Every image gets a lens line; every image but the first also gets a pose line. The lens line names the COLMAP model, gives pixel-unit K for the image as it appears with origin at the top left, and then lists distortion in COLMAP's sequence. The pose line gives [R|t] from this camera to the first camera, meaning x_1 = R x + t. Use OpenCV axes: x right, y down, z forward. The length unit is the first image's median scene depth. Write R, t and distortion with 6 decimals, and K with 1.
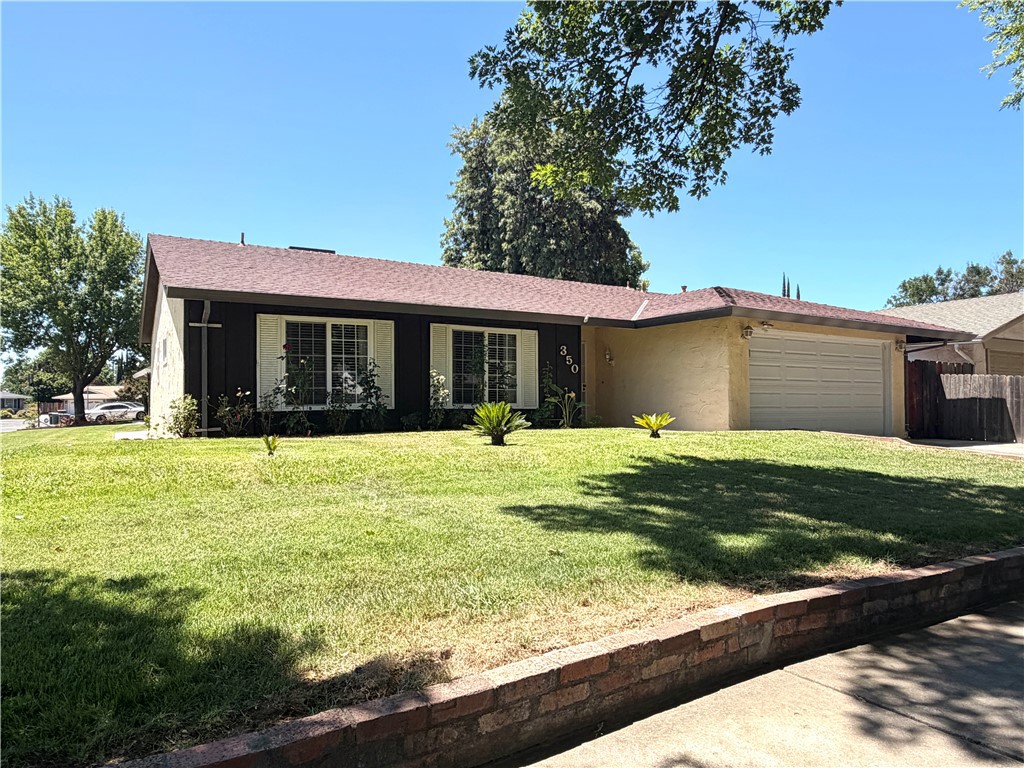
lens RADIAL K [[678.1, 0, 511.4], [0, 678.1, 388.7], [0, 0, 1]] dist [0.001164, -0.004347]
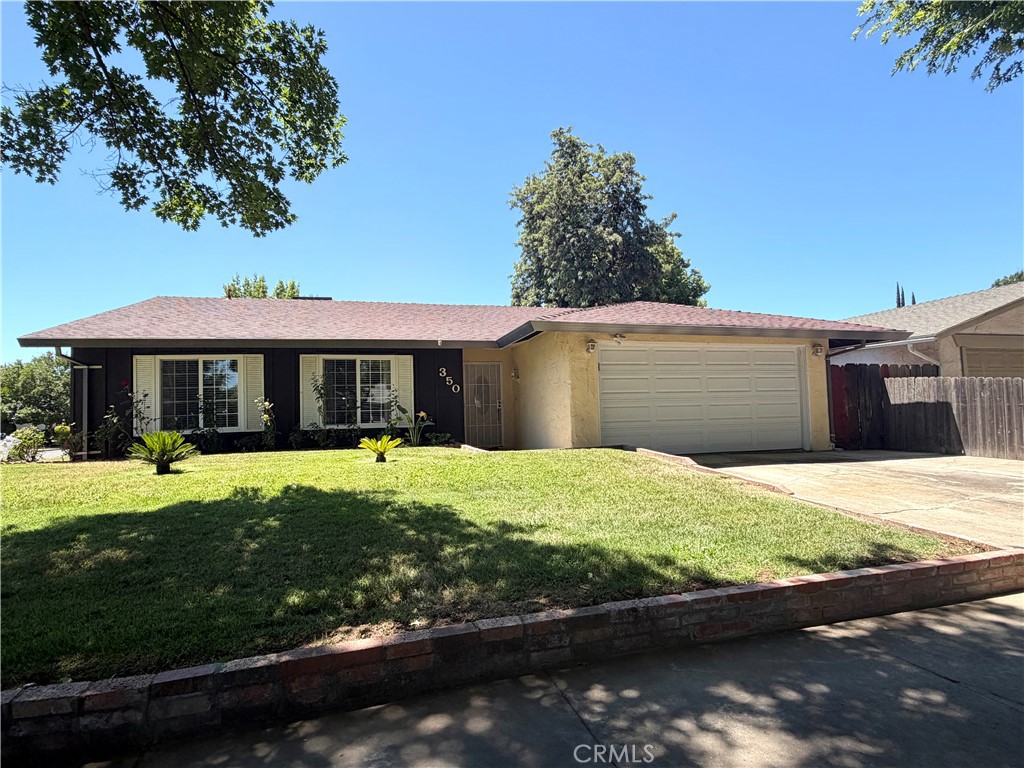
lens RADIAL K [[564.1, 0, 512.9], [0, 564.1, 382.5], [0, 0, 1]] dist [0.007449, 0.001662]
pose [[0.962257, -0.042124, -0.268862, 0.379577], [0.031073, 0.998493, -0.045229, 0.003125], [0.270362, 0.035167, 0.962116, 0.149036]]
